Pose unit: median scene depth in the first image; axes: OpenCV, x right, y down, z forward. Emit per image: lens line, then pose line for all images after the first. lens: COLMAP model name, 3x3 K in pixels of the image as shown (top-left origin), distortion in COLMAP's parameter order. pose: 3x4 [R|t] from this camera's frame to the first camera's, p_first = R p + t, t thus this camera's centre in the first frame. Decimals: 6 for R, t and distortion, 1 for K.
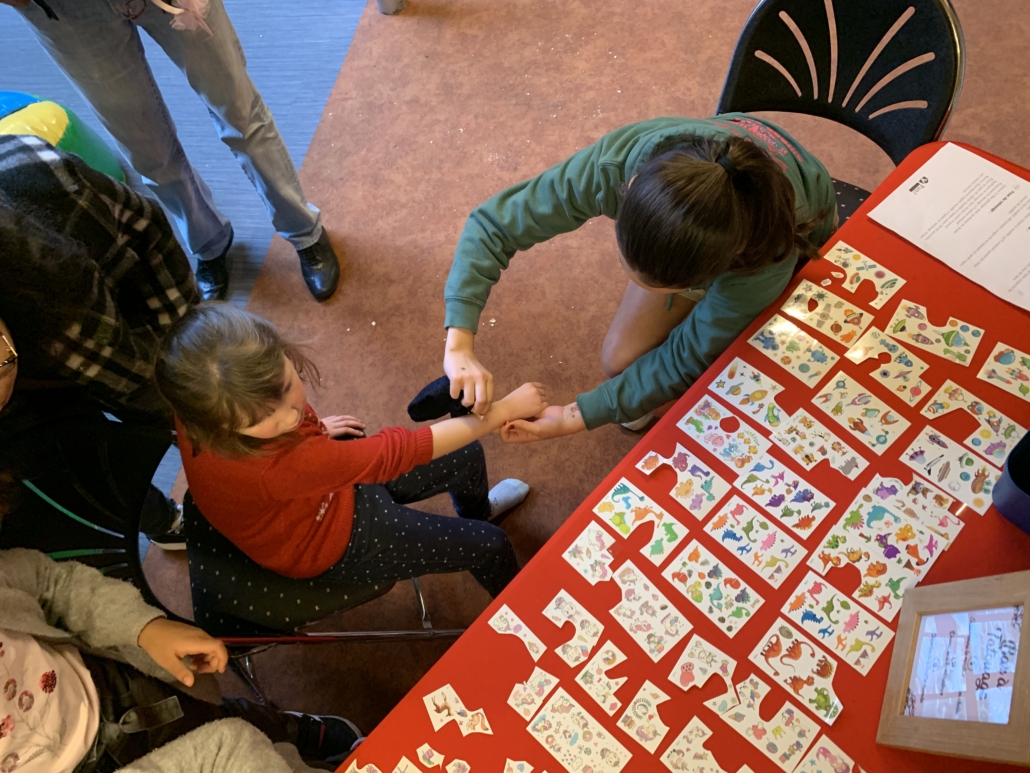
lens RADIAL K [[789.2, 0, 516.5], [0, 789.2, 382.1], [0, 0, 1]] dist [-0.015187, 0.005998]
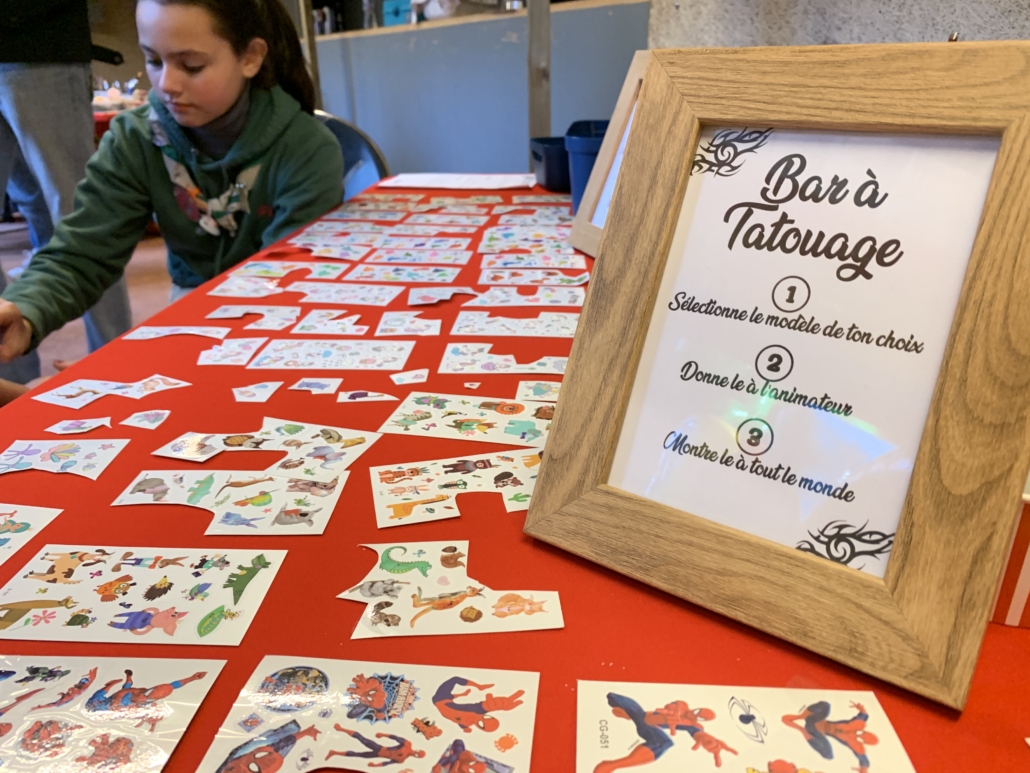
lens RADIAL K [[789.2, 0, 521.2], [0, 789.2, 387.2], [0, 0, 1]] dist [-0.015187, 0.005998]
pose [[0.742533, -0.067132, 0.666436, -0.215323], [0.510660, 0.700590, -0.498397, 0.789101], [-0.433440, 0.710399, 0.554493, 0.540508]]
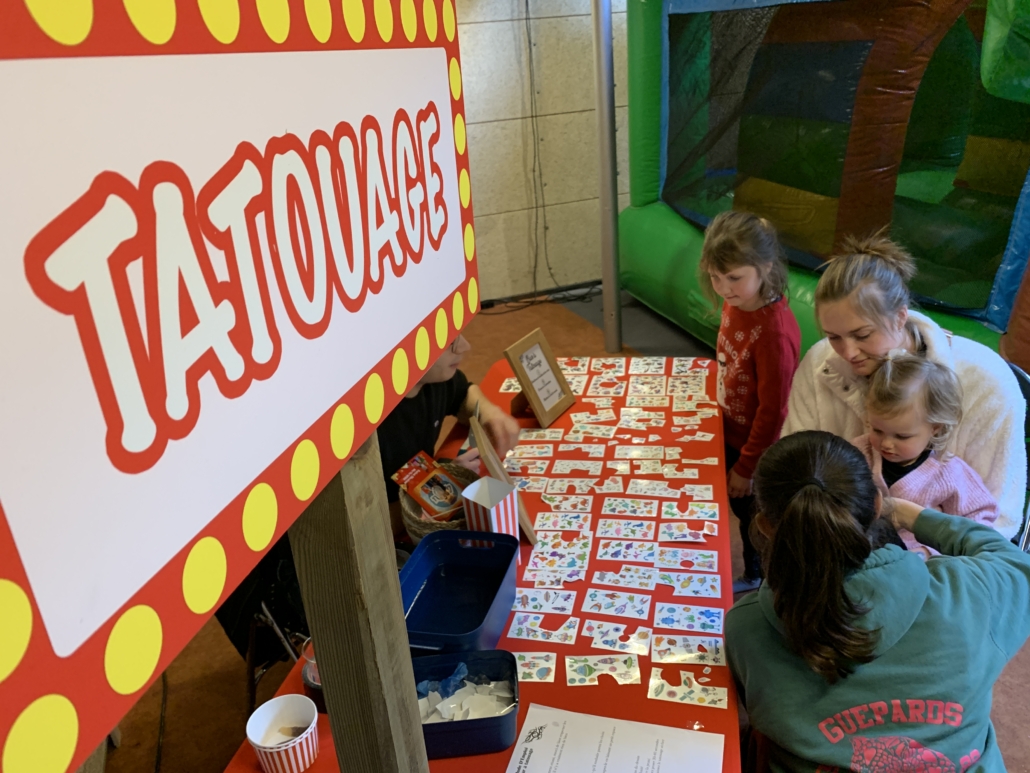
lens RADIAL K [[789.2, 0, 517.1], [0, 789.2, 385.1], [0, 0, 1]] dist [-0.015187, 0.005998]
pose [[-0.808489, 0.442315, -0.388206, 0.936111], [-0.360244, 0.149660, 0.920775, -1.182607], [0.465371, 0.884285, 0.038343, 0.566792]]
